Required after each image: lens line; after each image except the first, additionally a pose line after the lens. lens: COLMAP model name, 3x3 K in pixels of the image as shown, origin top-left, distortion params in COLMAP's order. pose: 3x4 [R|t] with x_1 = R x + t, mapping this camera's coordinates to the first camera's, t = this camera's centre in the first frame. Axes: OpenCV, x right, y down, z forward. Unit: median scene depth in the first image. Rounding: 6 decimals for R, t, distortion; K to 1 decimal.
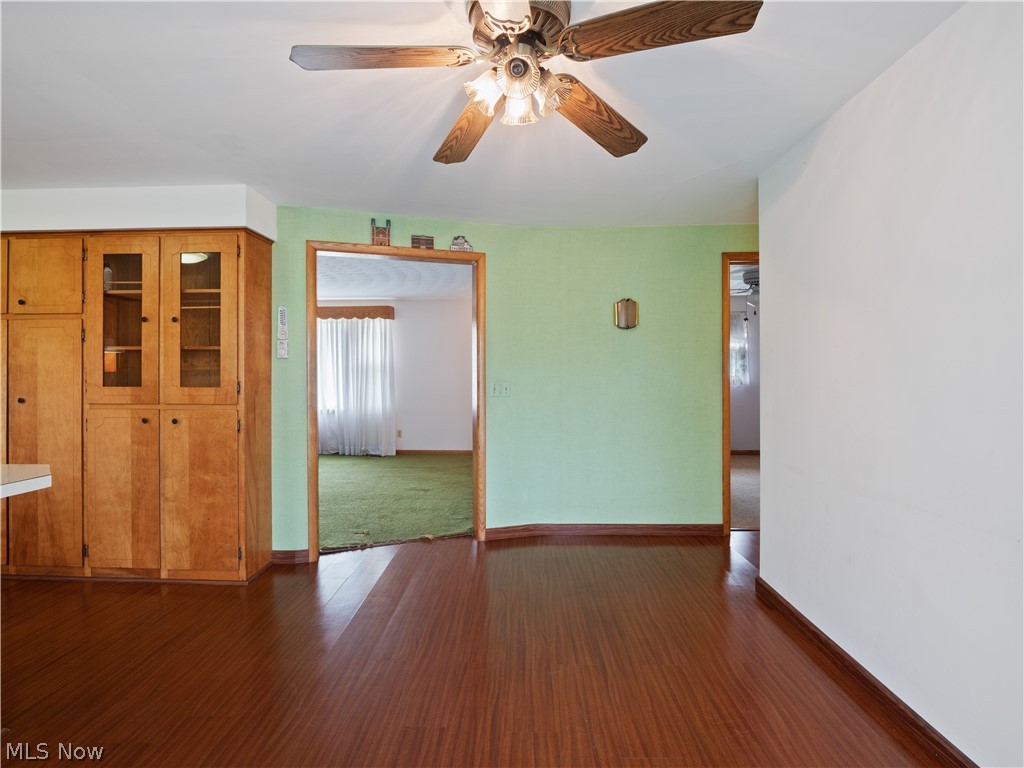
lens RADIAL K [[508.1, 0, 509.3], [0, 508.1, 373.6], [0, 0, 1]] dist [-0.015034, -0.000720]
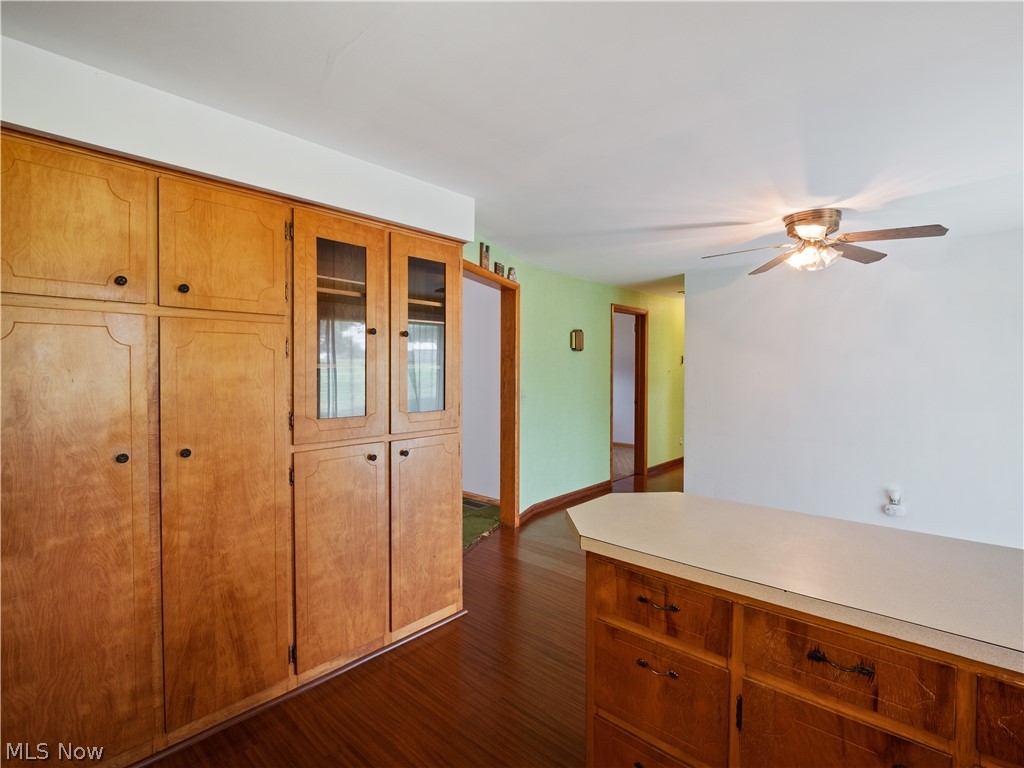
lens RADIAL K [[508.1, 0, 498.9], [0, 508.1, 369.8], [0, 0, 1]] dist [-0.015034, -0.000720]
pose [[0.644035, 0.000066, 0.764996, -1.202778], [-0.006913, 0.999960, 0.005733, -0.051772], [-0.764965, -0.008981, 0.644009, 0.325444]]
